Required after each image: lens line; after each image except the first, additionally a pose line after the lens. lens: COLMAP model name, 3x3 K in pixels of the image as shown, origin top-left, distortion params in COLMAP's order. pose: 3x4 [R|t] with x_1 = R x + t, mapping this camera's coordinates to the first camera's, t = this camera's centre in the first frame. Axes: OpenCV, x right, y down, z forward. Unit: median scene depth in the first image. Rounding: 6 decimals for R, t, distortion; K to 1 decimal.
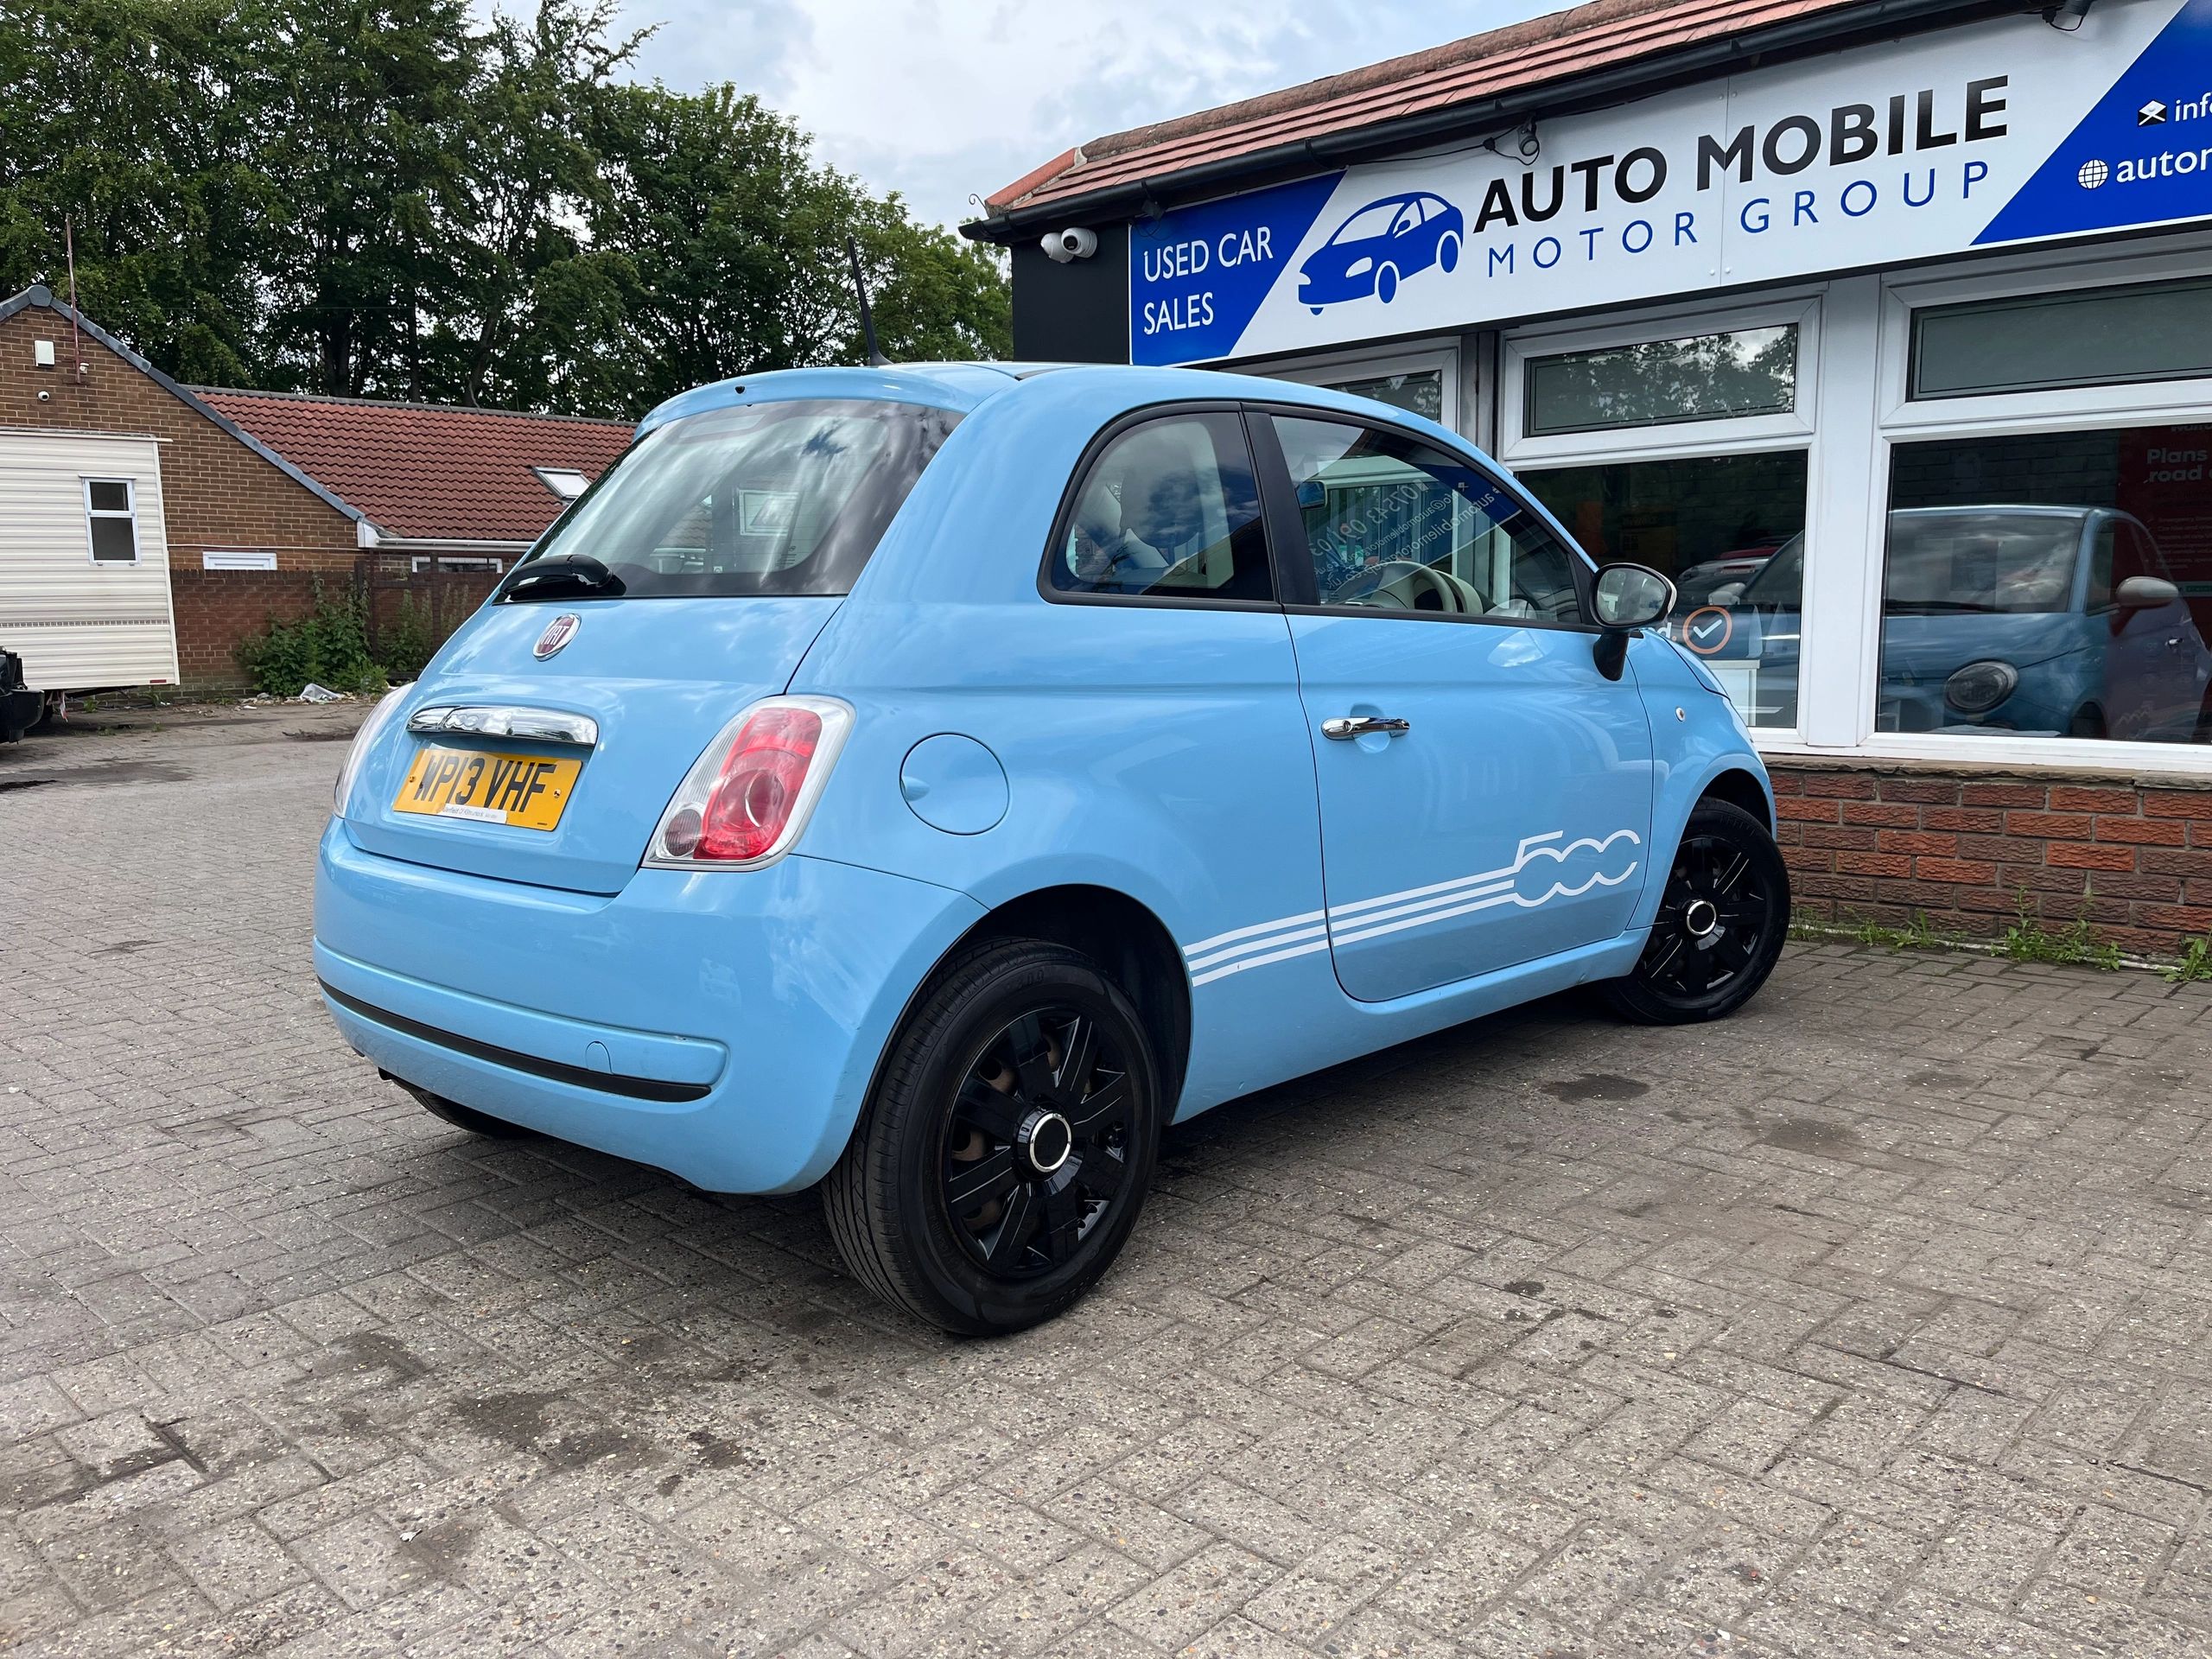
lens RADIAL K [[1668.0, 0, 1127.5], [0, 1668.0, 812.8], [0, 0, 1]] dist [0.082150, -0.110316]
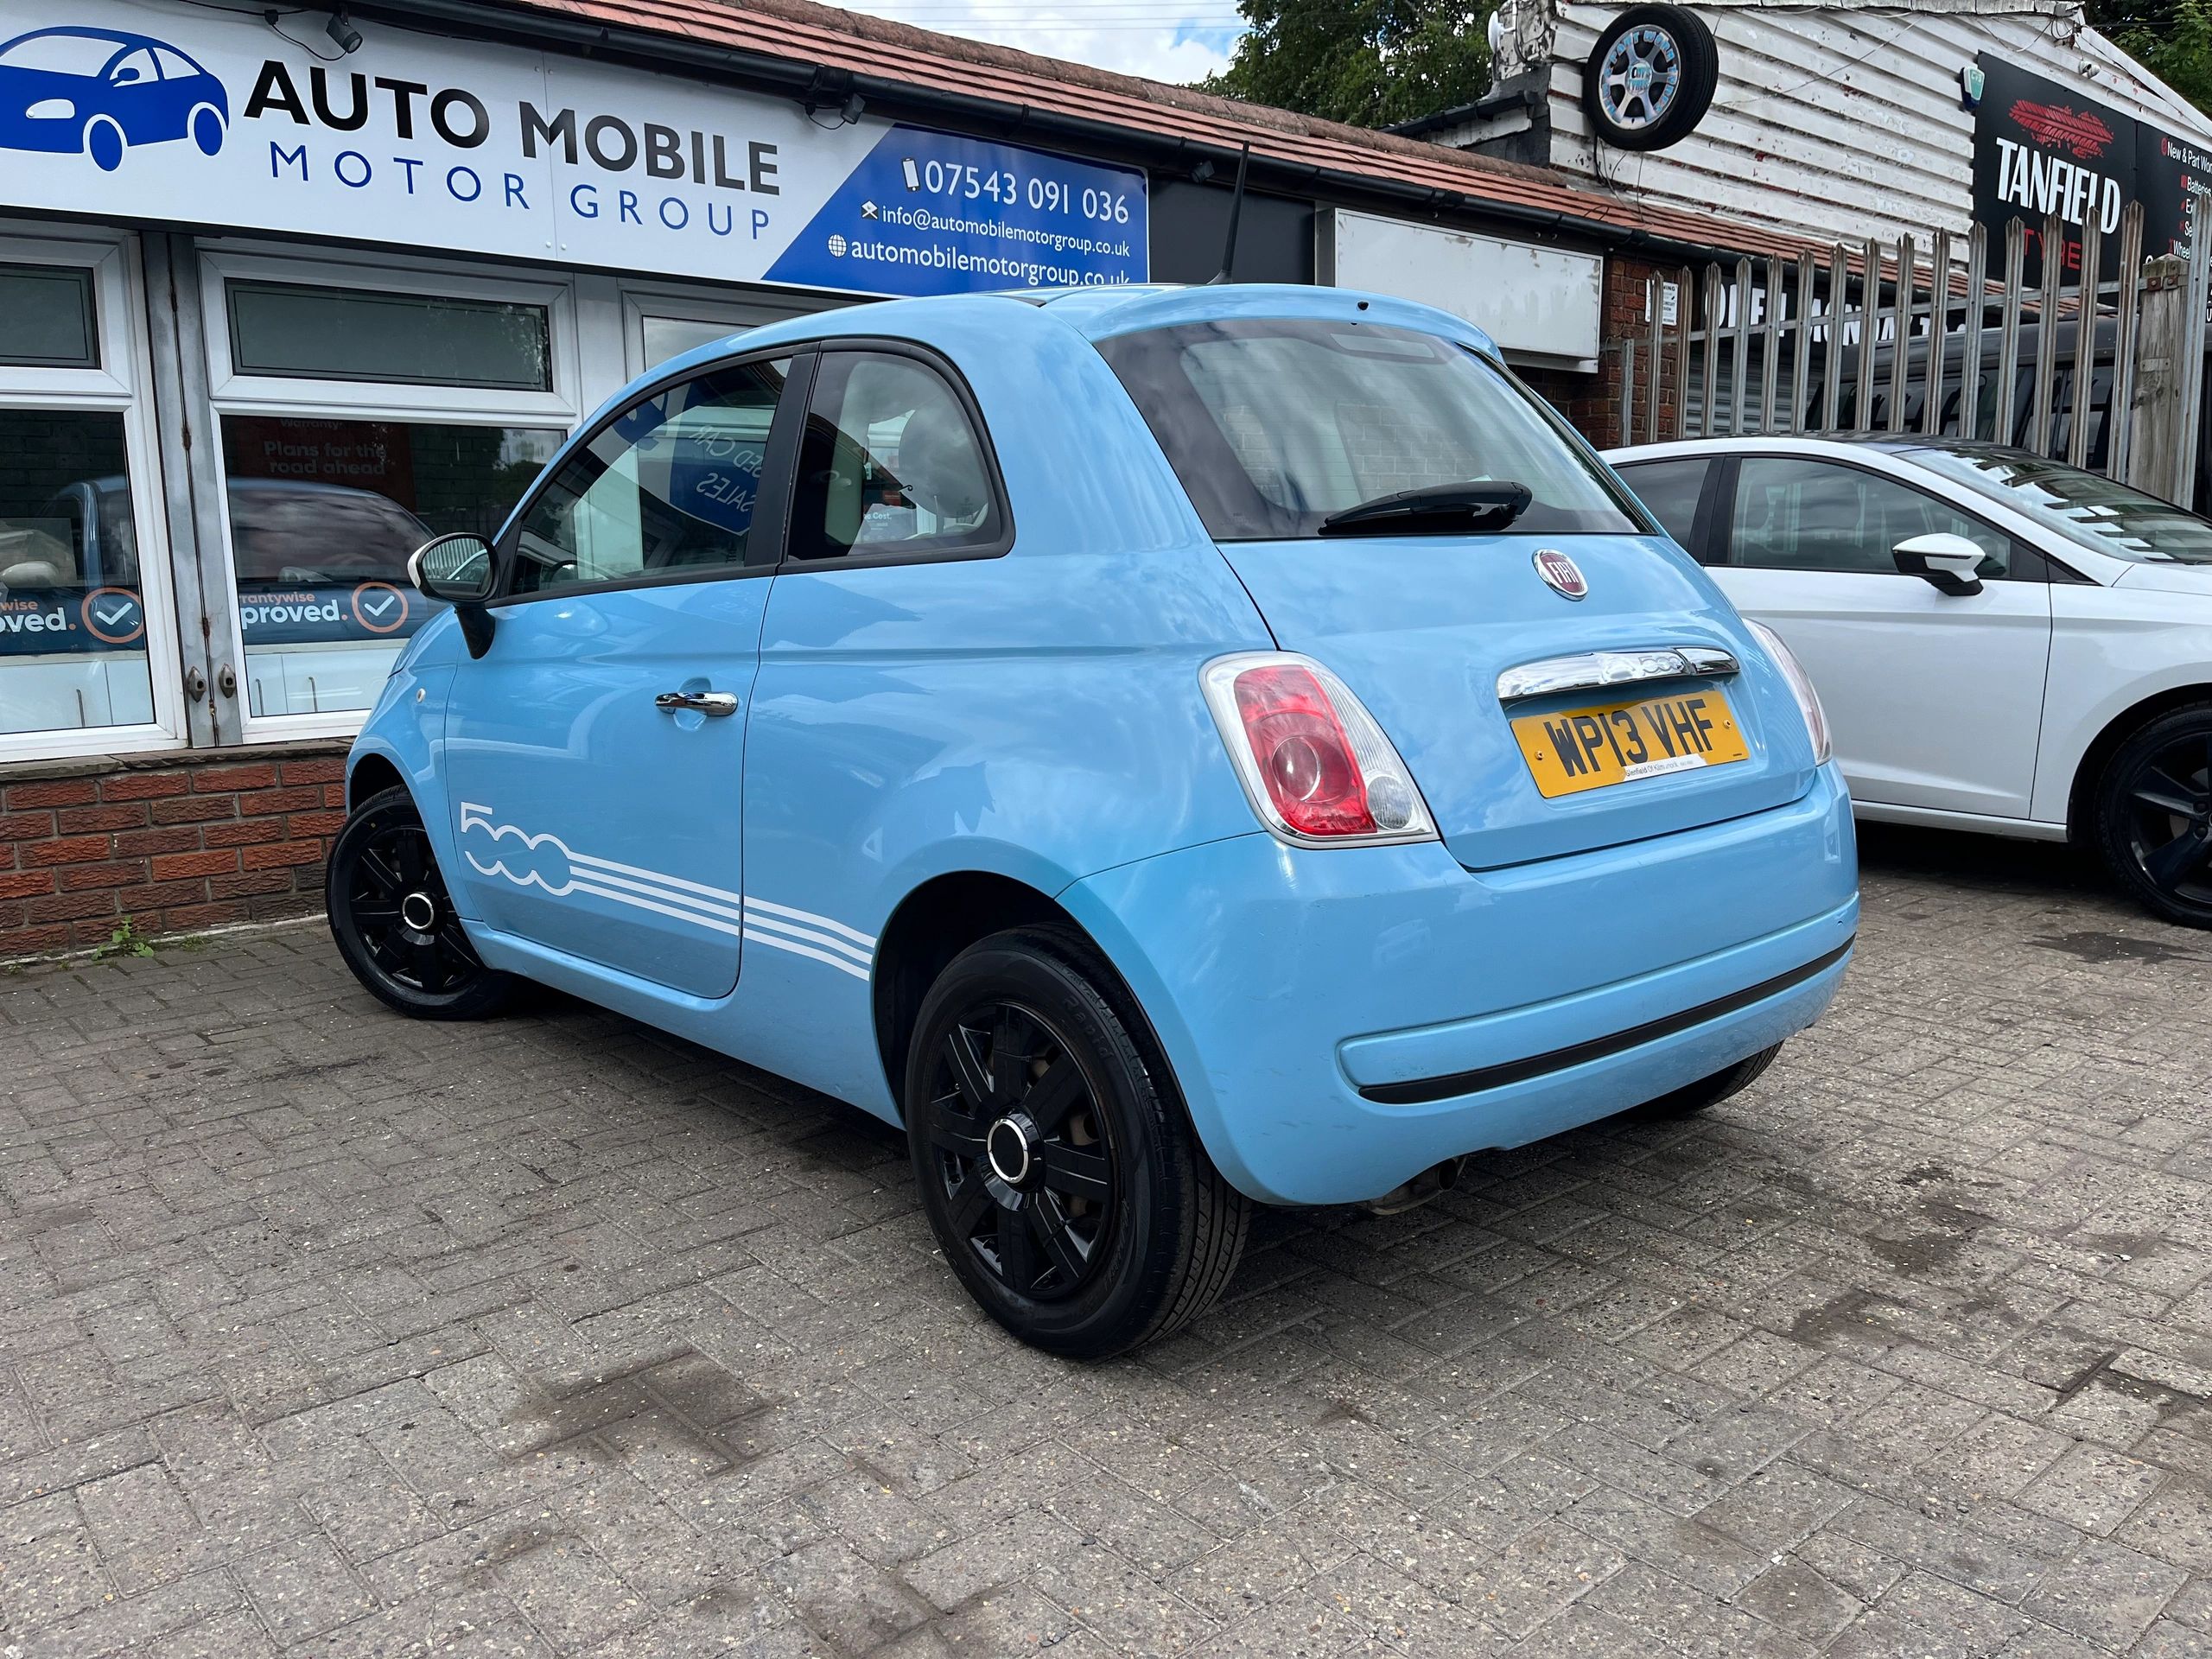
lens RADIAL K [[1656.6, 0, 1097.9], [0, 1656.6, 829.9], [0, 0, 1]] dist [0.091494, -0.125683]
pose [[0.124192, -0.145164, 0.981582, -0.550891], [0.137900, 0.982166, 0.127803, -0.051640], [-0.982629, 0.119488, 0.141995, 0.493493]]
